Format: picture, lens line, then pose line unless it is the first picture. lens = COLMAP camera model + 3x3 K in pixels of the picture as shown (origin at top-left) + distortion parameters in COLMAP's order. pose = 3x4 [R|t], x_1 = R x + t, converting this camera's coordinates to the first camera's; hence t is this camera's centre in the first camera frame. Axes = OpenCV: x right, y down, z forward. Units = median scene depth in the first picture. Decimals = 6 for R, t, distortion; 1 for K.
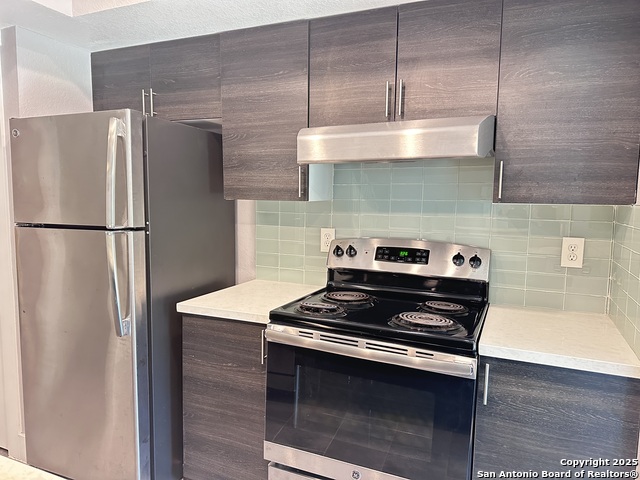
lens RADIAL K [[452.3, 0, 319.6], [0, 452.3, 245.2], [0, 0, 1]] dist [0.008346, 0.001372]
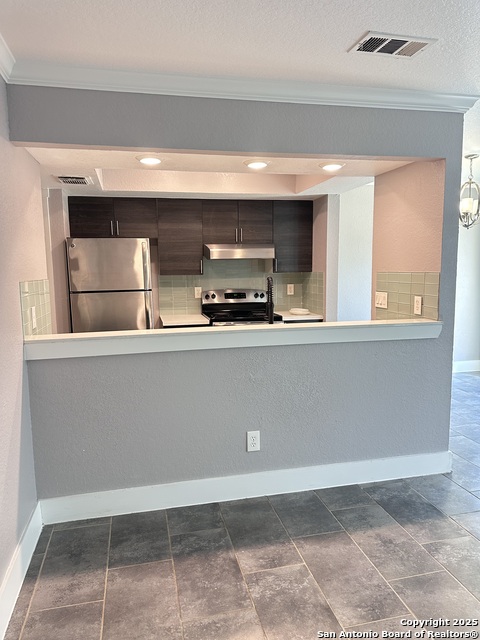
lens RADIAL K [[452.3, 0, 239.6], [0, 452.3, 320.0], [0, 0, 1]] dist [0.008346, 0.001372]
pose [[0.796806, -0.095881, 0.596579, -1.364526], [0.091138, 0.995105, 0.038205, 0.066868], [-0.597322, 0.023929, 0.801644, -1.043140]]
